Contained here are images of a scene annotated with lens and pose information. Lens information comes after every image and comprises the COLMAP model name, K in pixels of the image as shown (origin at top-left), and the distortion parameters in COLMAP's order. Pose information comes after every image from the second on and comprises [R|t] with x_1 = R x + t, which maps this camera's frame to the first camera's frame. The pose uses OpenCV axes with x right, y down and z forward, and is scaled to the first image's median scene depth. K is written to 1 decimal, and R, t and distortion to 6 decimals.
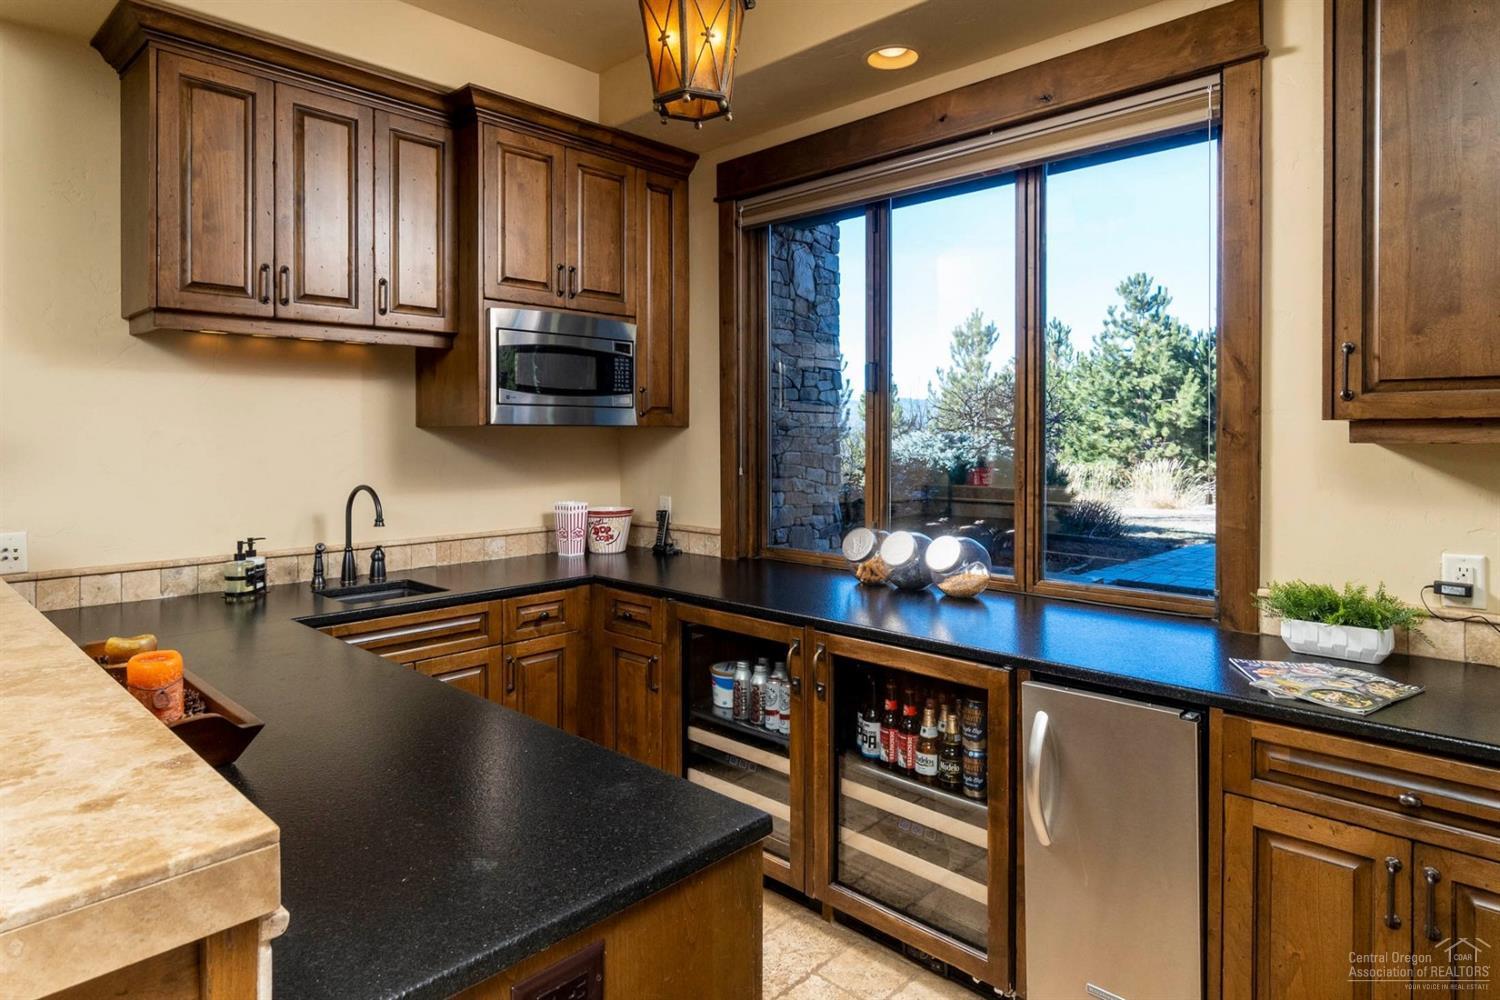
lens RADIAL K [[852.1, 0, 737.5], [0, 852.1, 444.2], [0, 0, 1]] dist [-0.002523, -0.001054]
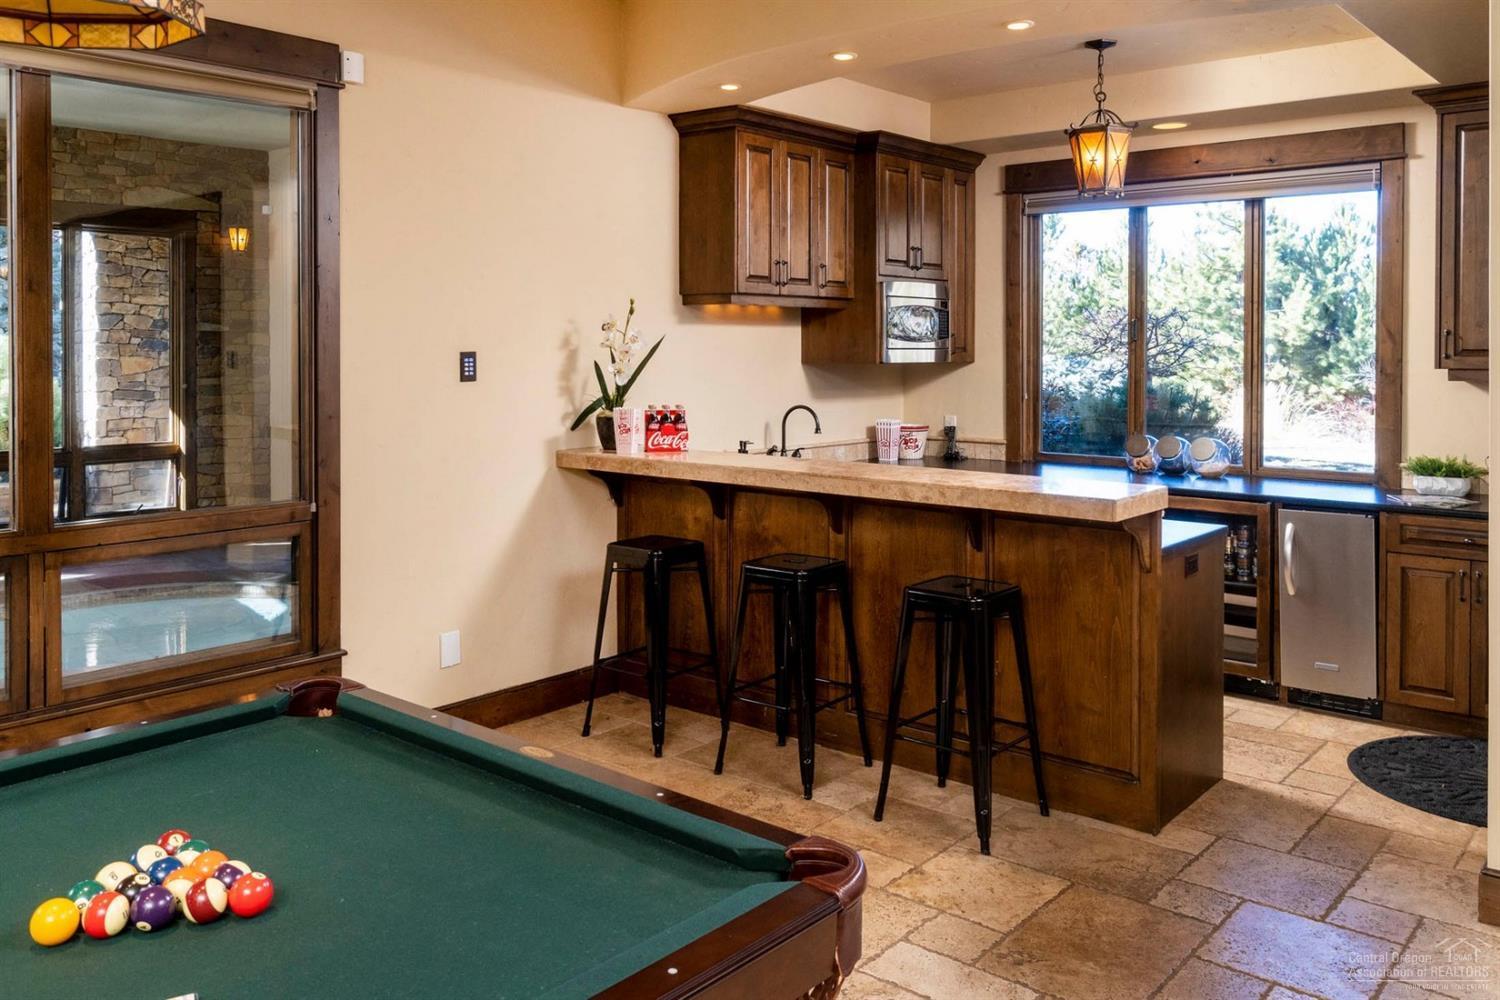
lens RADIAL K [[1188.6, 0, 759.7], [0, 1188.6, 363.3], [0, 0, 1]] dist [0.003543, 0.005678]
pose [[0.997456, 0.002780, 0.071237, -0.664839], [-0.002958, 0.999993, 0.002390, -0.027837], [-0.071230, -0.002595, 0.997457, -1.021245]]
